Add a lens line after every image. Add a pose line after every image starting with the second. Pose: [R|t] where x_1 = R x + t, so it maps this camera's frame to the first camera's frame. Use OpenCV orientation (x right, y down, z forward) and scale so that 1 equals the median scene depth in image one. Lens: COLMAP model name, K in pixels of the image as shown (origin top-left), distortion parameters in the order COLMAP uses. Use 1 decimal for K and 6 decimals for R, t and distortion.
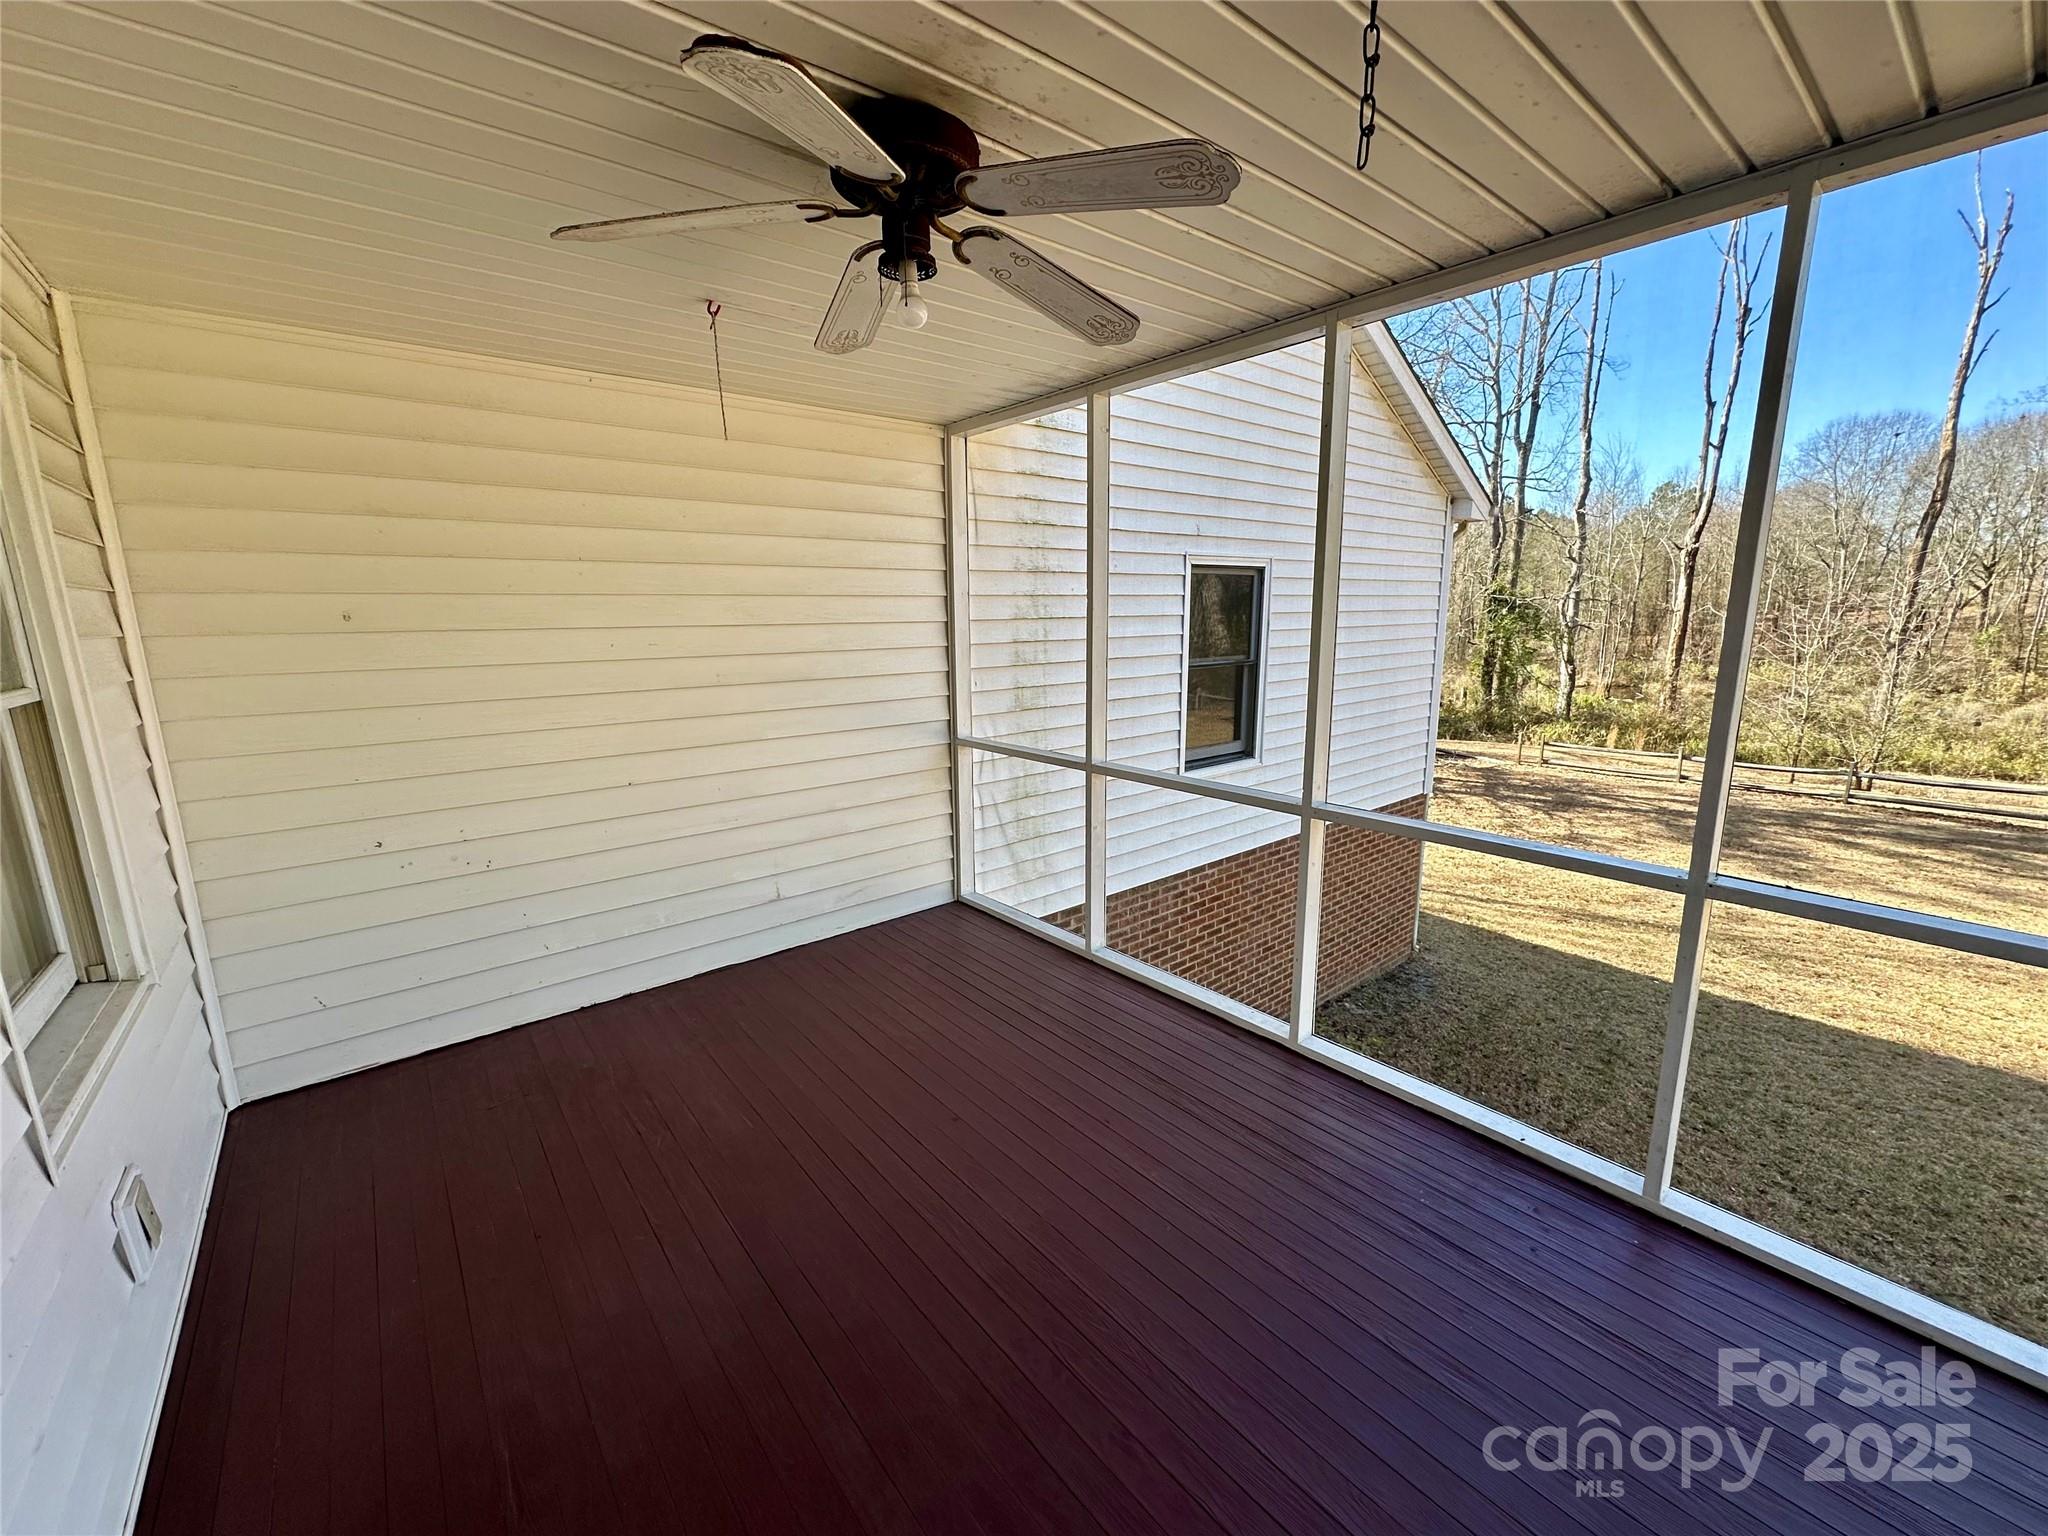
lens RADIAL K [[813.9, 0, 1026.8], [0, 813.9, 771.6], [0, 0, 1]] dist [0.000807, -0.000145]
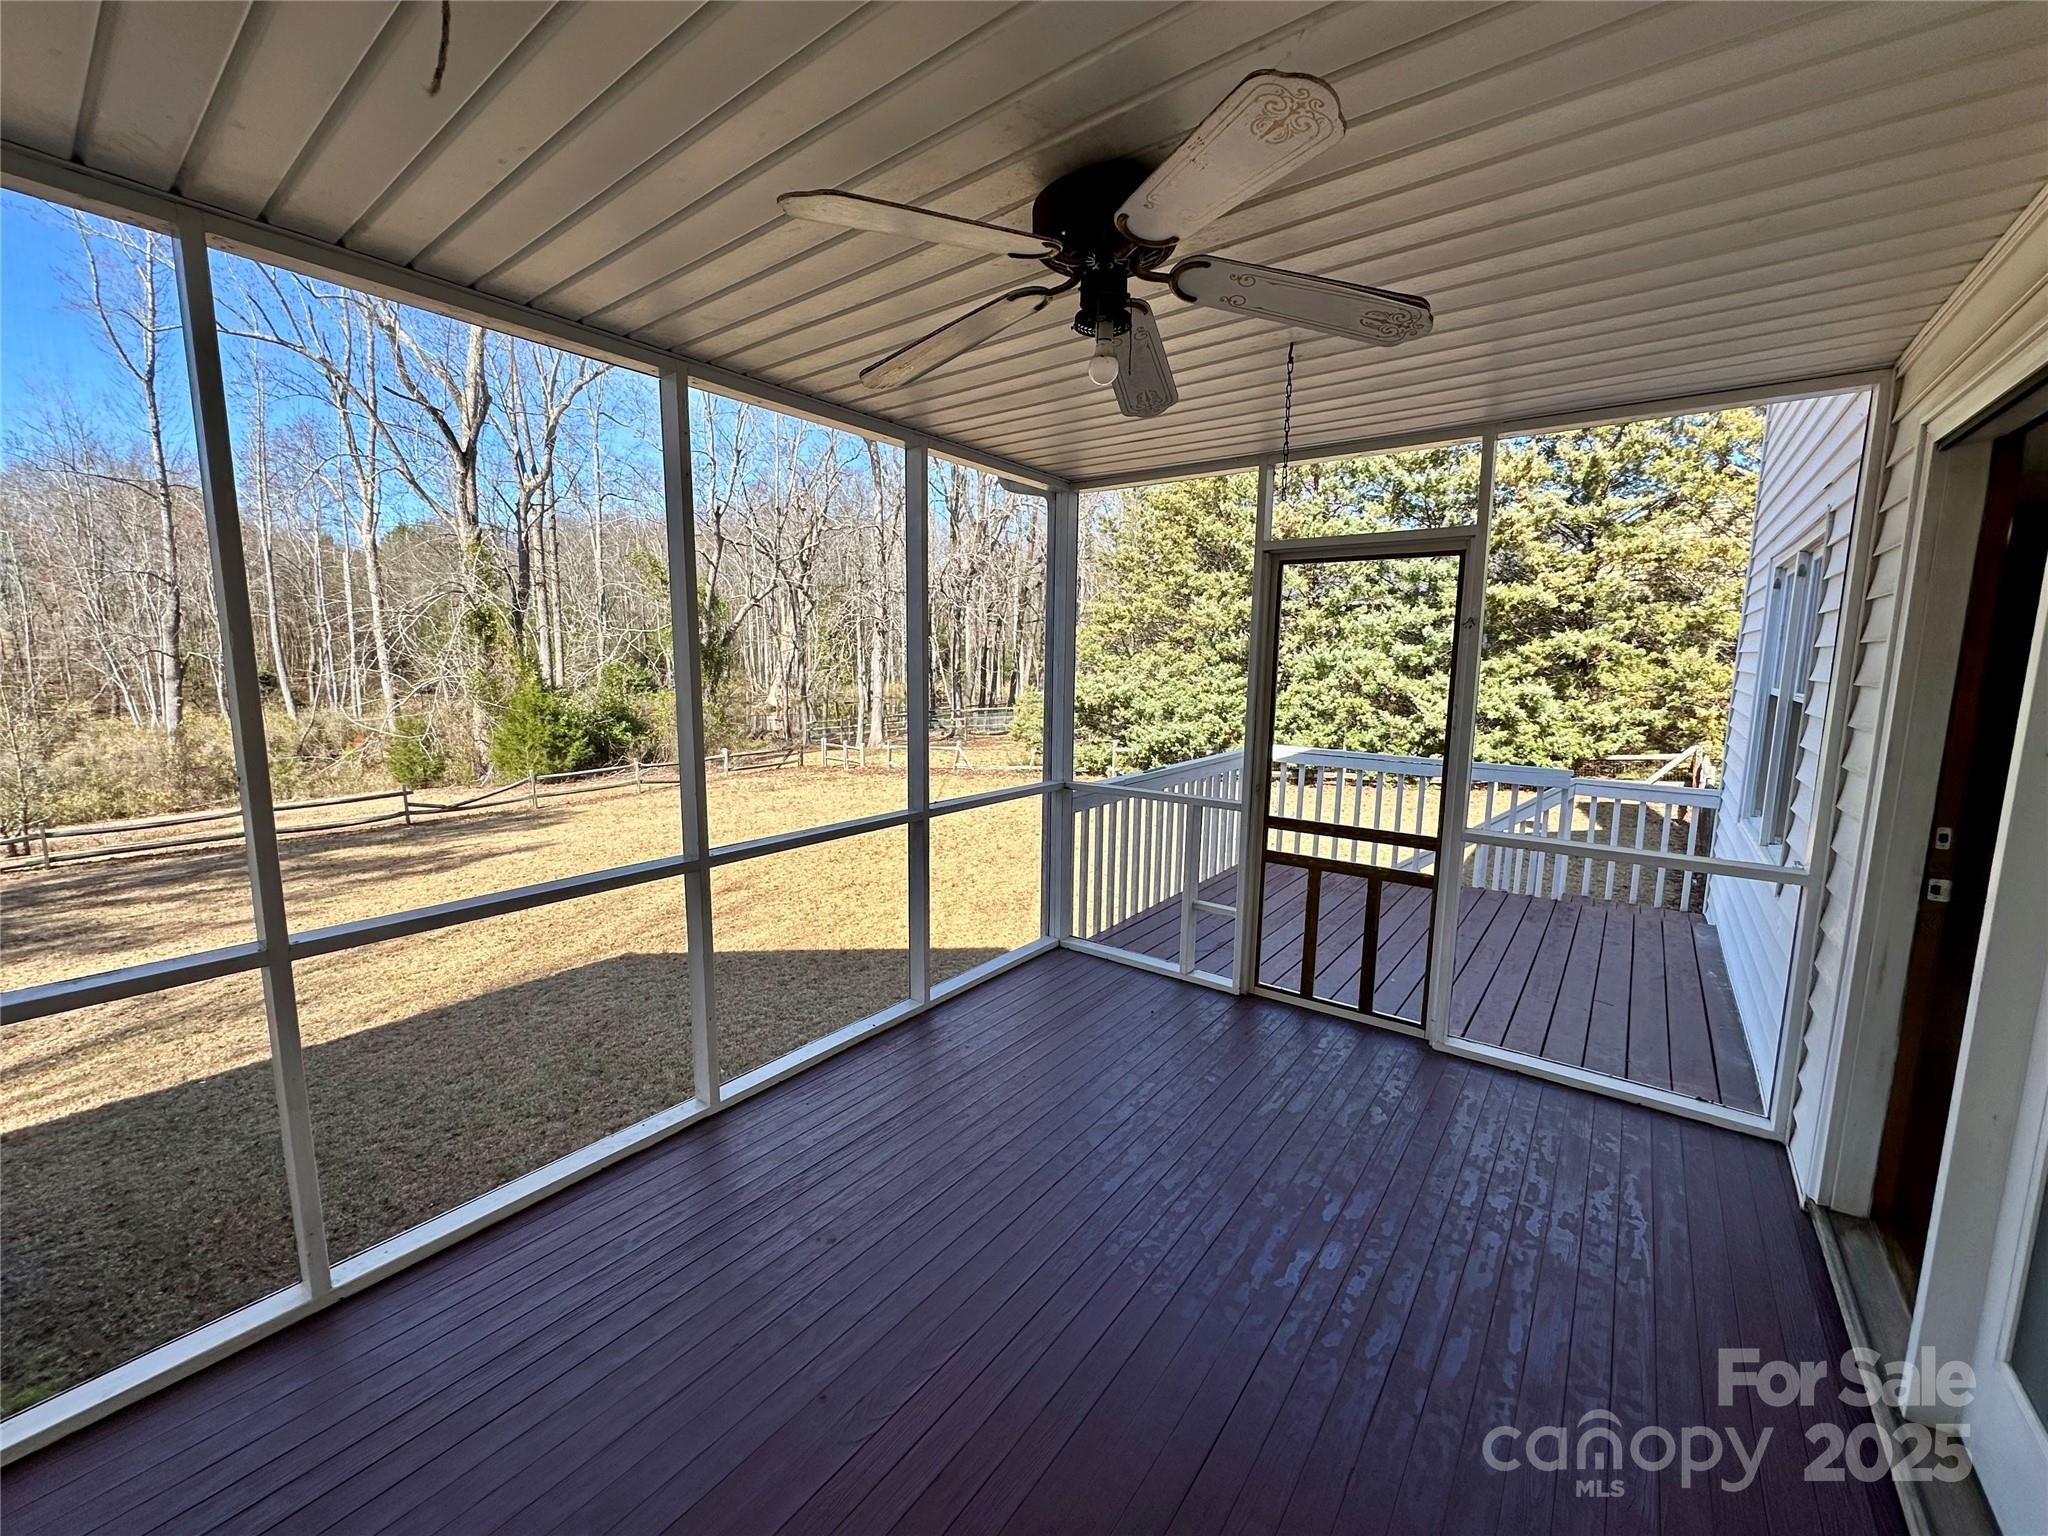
lens RADIAL K [[813.9, 0, 1022.8], [0, 813.9, 762.9], [0, 0, 1]] dist [0.000807, -0.000145]
pose [[-0.236677, -0.118834, 0.964294, -0.243522], [0.184158, 0.969014, 0.164615, -0.056442], [-0.953976, 0.216543, -0.207460, 0.302271]]
